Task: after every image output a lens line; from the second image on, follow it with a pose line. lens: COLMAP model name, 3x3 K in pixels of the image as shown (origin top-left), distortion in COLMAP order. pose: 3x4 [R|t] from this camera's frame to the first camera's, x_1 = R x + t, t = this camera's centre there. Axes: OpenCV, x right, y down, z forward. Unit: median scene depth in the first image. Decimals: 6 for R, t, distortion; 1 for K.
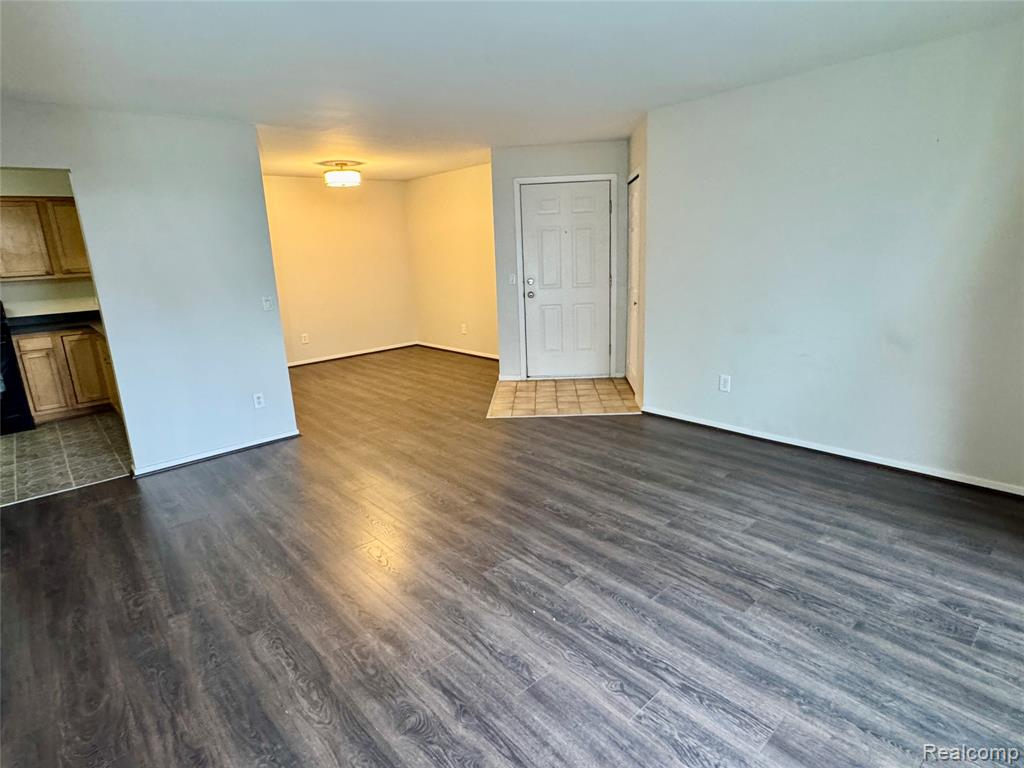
lens RADIAL K [[549.6, 0, 514.6], [0, 549.6, 386.6], [0, 0, 1]] dist [-0.007796, 0.001305]
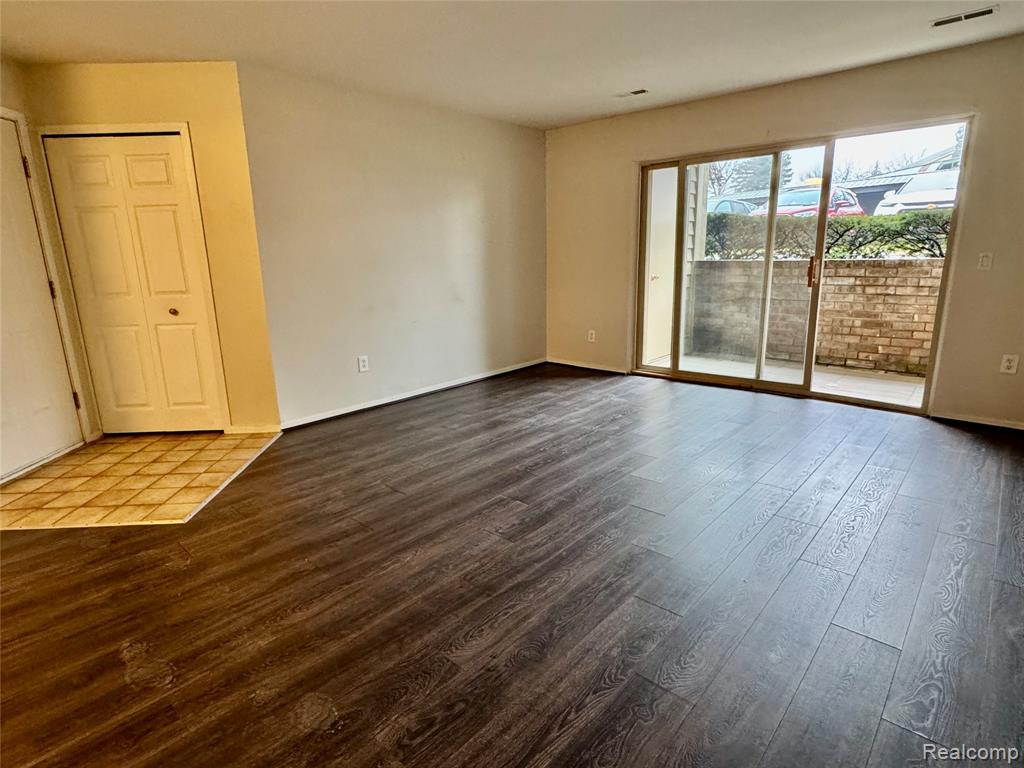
lens RADIAL K [[549.6, 0, 514.6], [0, 549.6, 380.8], [0, 0, 1]] dist [-0.007796, 0.001305]
pose [[-0.110303, -0.182084, 0.977077, -0.594686], [0.271217, 0.940251, 0.205839, -0.098895], [-0.956177, 0.287704, -0.054329, 0.681940]]
